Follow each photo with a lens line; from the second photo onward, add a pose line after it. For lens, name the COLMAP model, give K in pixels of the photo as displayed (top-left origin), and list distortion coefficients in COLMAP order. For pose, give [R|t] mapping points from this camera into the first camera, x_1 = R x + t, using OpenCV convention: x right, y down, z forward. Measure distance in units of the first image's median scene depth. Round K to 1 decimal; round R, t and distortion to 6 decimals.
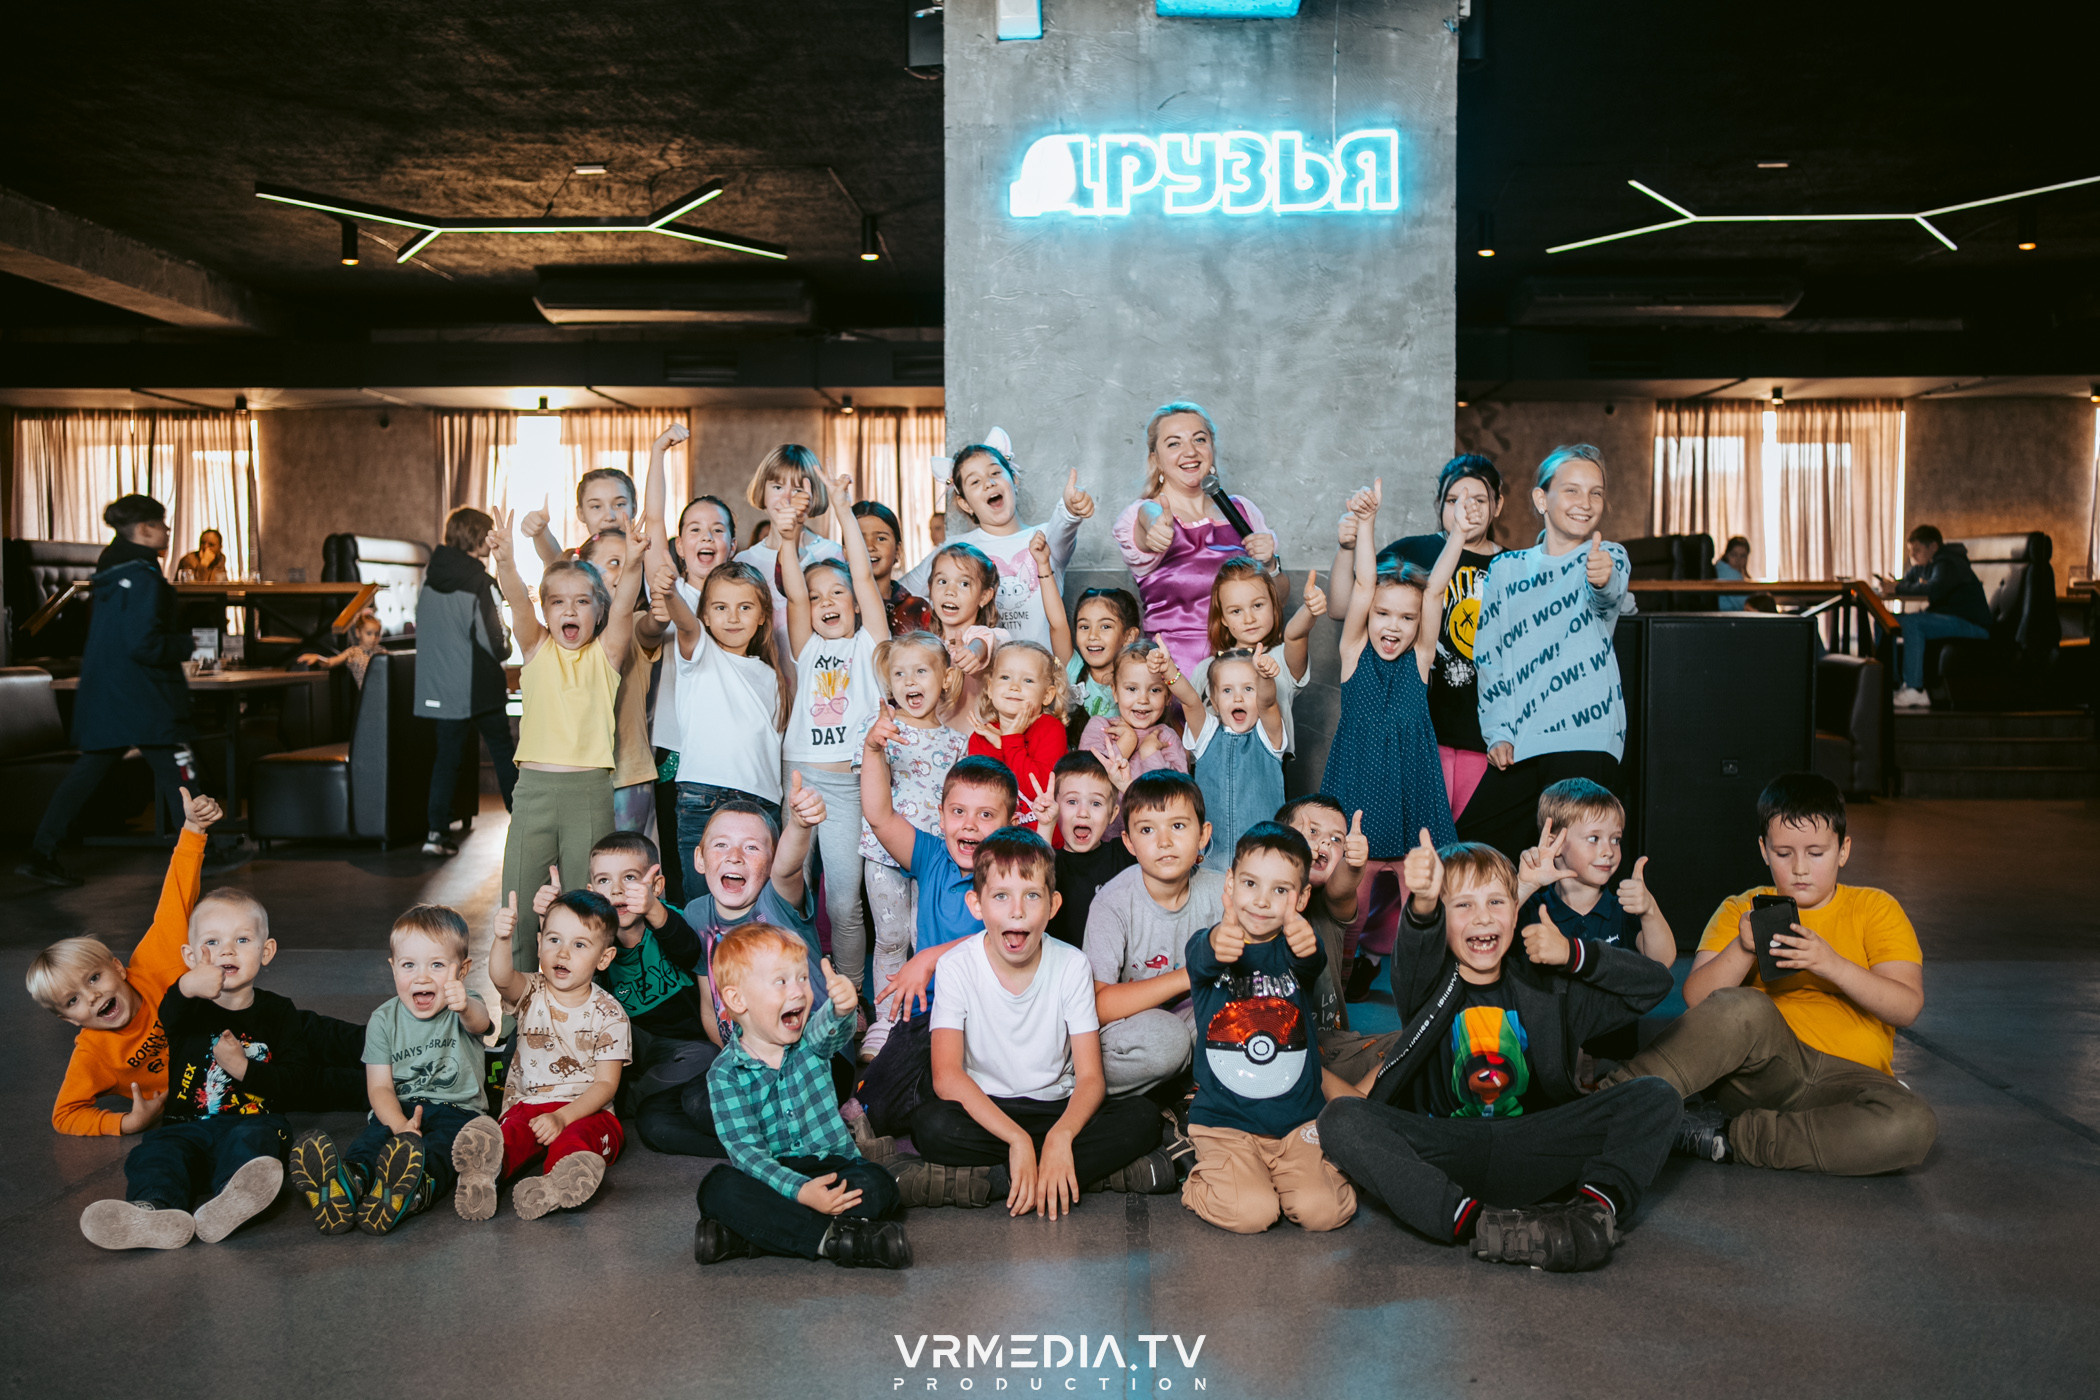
lens RADIAL K [[2123.8, 0, 1050.0], [0, 2123.8, 694.6], [0, 0, 1]] dist [-0.029689, 0.163107]
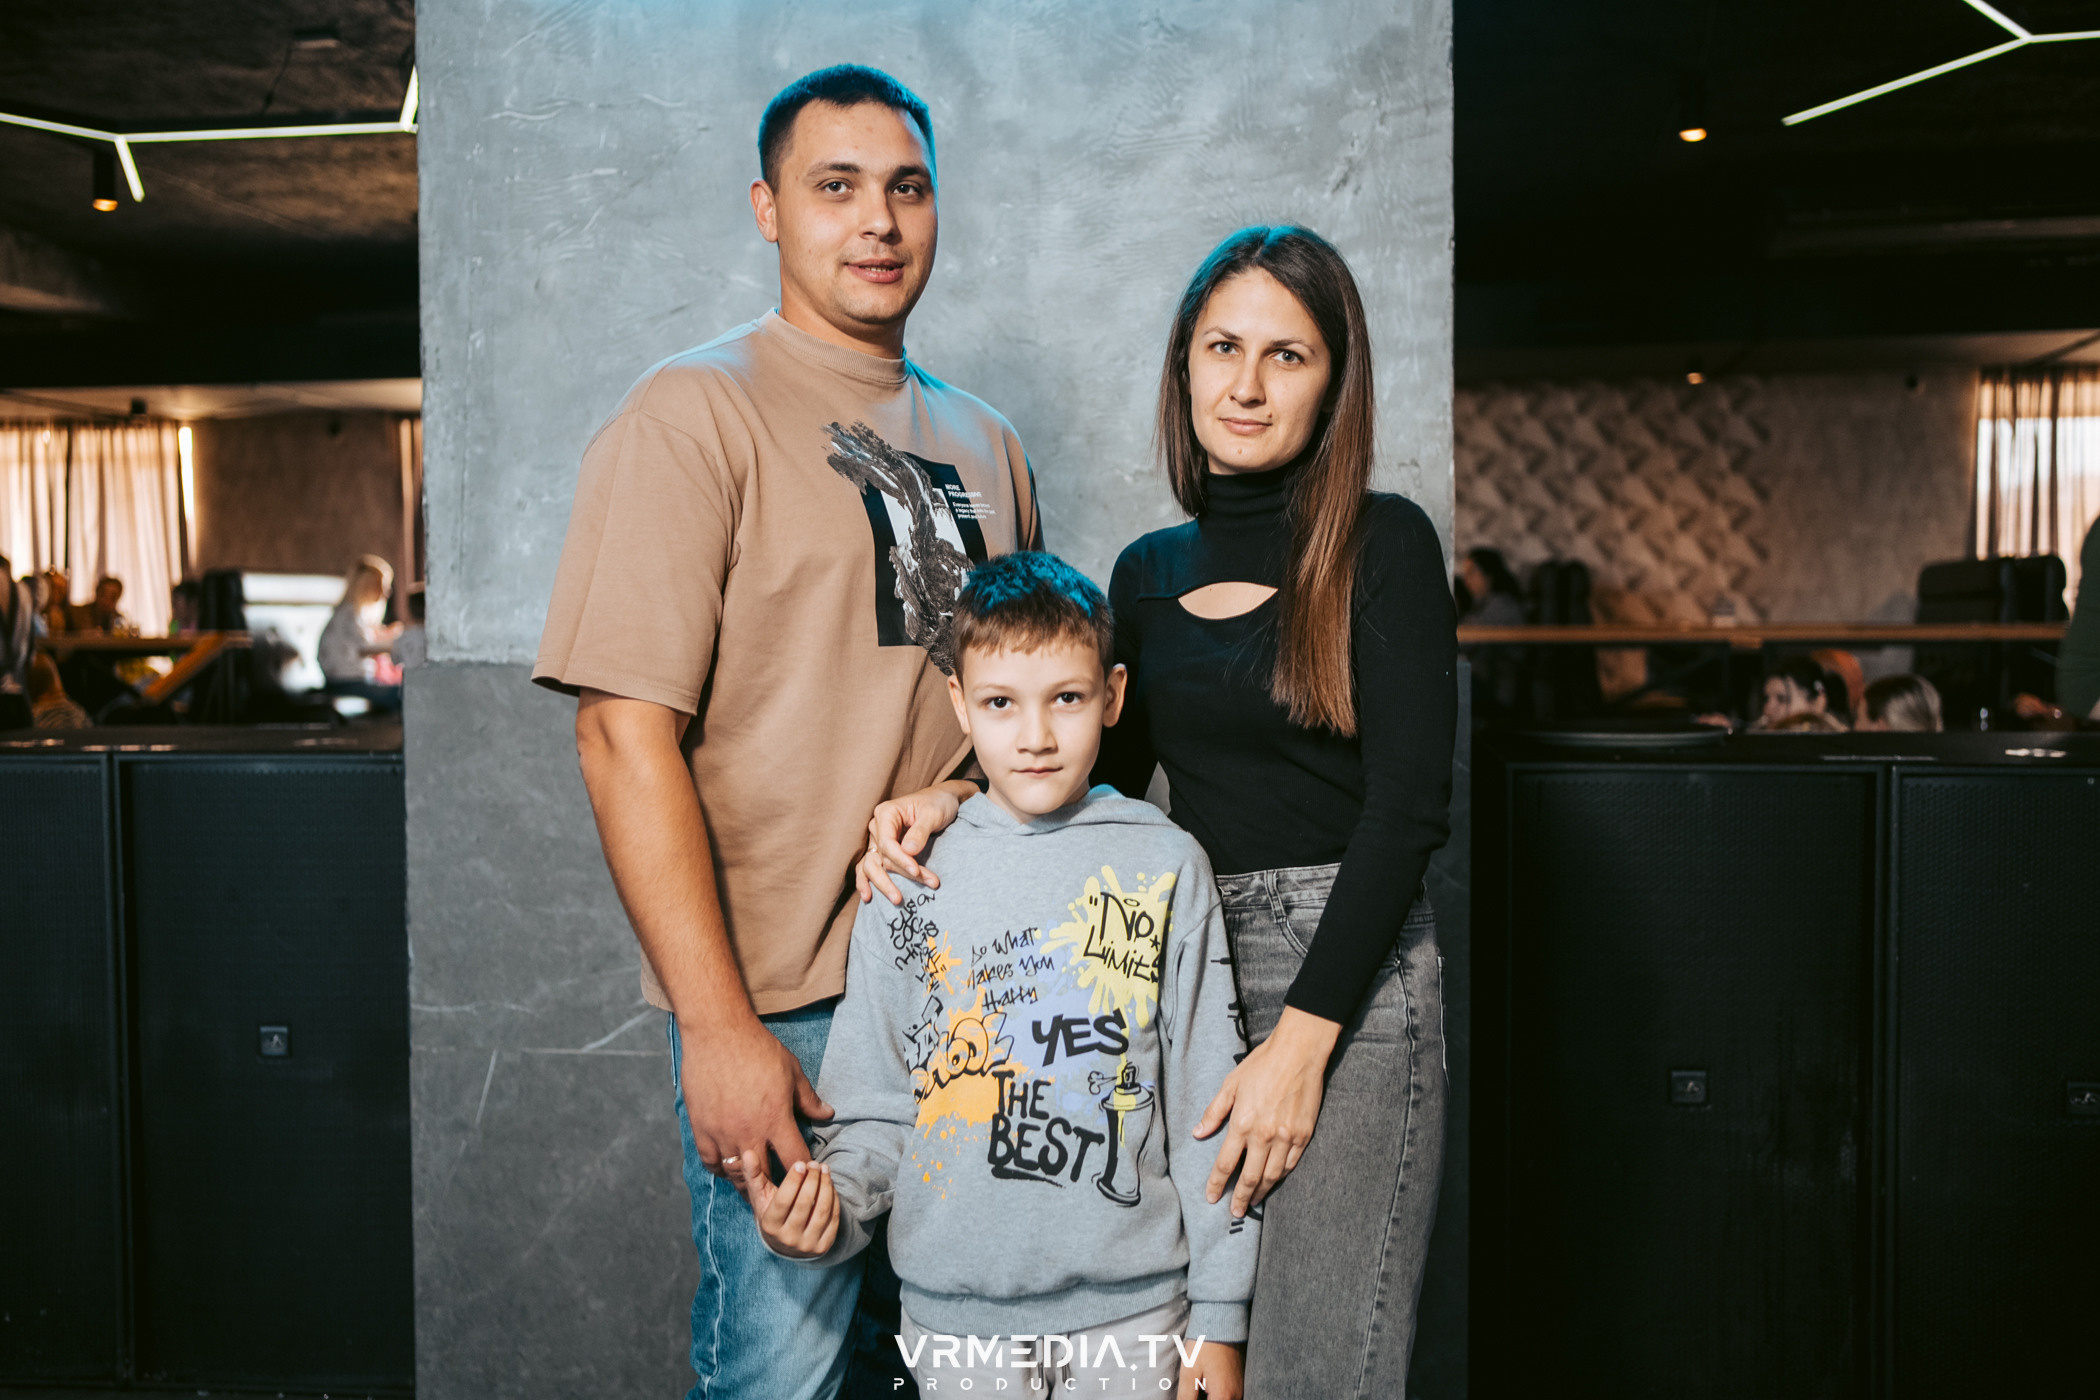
lens RADIAL K [[2140.1, 0, 1044.0], [0, 2140.1, 696.7], [0, 0, 1]] dist [-0.032838, 0.166676]
pose [[0.989564, 0.000453, -0.144096, 0.169414], [-0.001516, 0.999972, -0.007265, -0.047623], [0.144089, 0.007408, 0.989537, 0.523399]]
